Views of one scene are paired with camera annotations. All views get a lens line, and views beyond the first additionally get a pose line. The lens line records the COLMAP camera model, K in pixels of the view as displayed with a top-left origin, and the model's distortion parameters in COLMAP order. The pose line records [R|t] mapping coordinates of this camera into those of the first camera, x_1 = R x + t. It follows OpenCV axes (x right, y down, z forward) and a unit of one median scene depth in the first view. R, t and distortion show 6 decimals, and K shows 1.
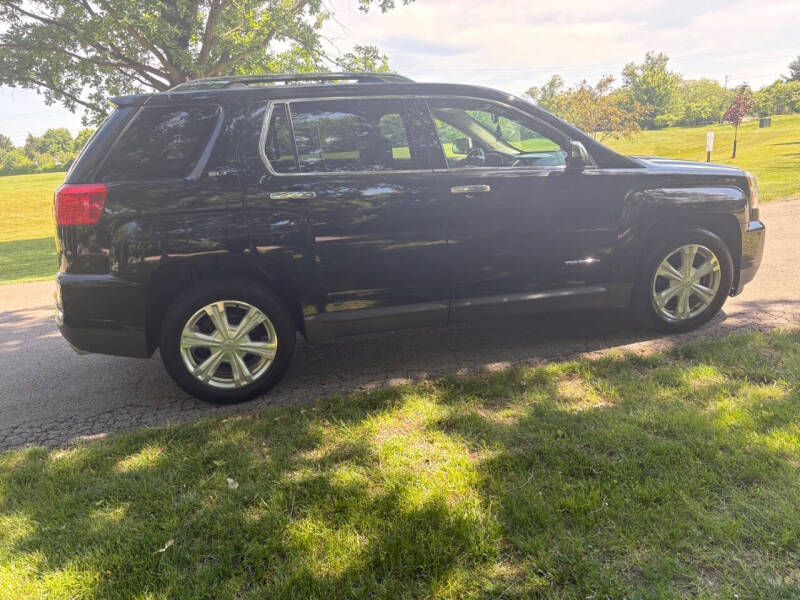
lens RADIAL K [[595.9, 0, 396.5], [0, 595.9, 300.0], [0, 0, 1]] dist [0.042822, -0.045836]
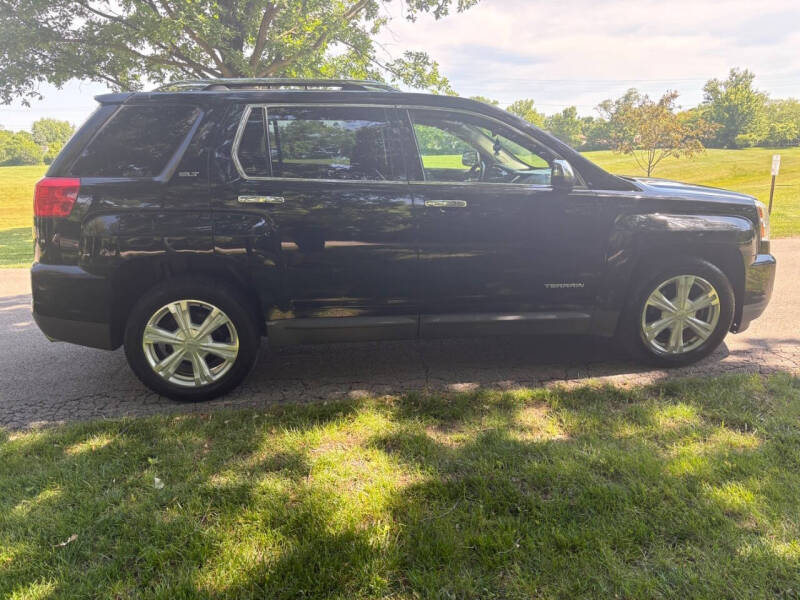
lens RADIAL K [[595.9, 0, 396.5], [0, 595.9, 300.0], [0, 0, 1]] dist [0.042822, -0.045836]
pose [[0.993123, 0.071740, -0.092519, 0.149096], [-0.072530, 0.997353, -0.005208, -0.017860], [0.091900, 0.011883, 0.995697, 0.026195]]
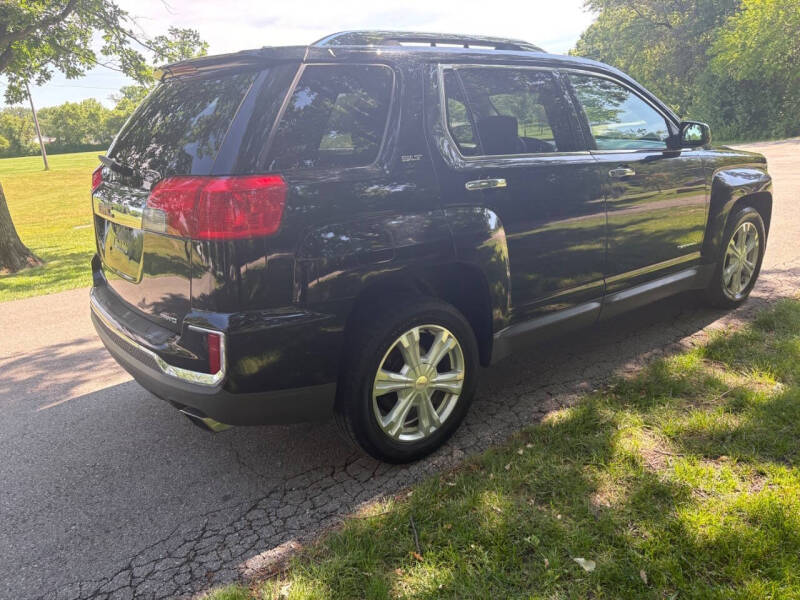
lens RADIAL K [[595.9, 0, 396.5], [0, 595.9, 300.0], [0, 0, 1]] dist [0.042822, -0.045836]
pose [[0.916012, -0.101977, 0.387972, -0.580828], [0.103475, 0.994485, 0.017088, -0.045722], [-0.387575, 0.024492, 0.921513, 0.302446]]
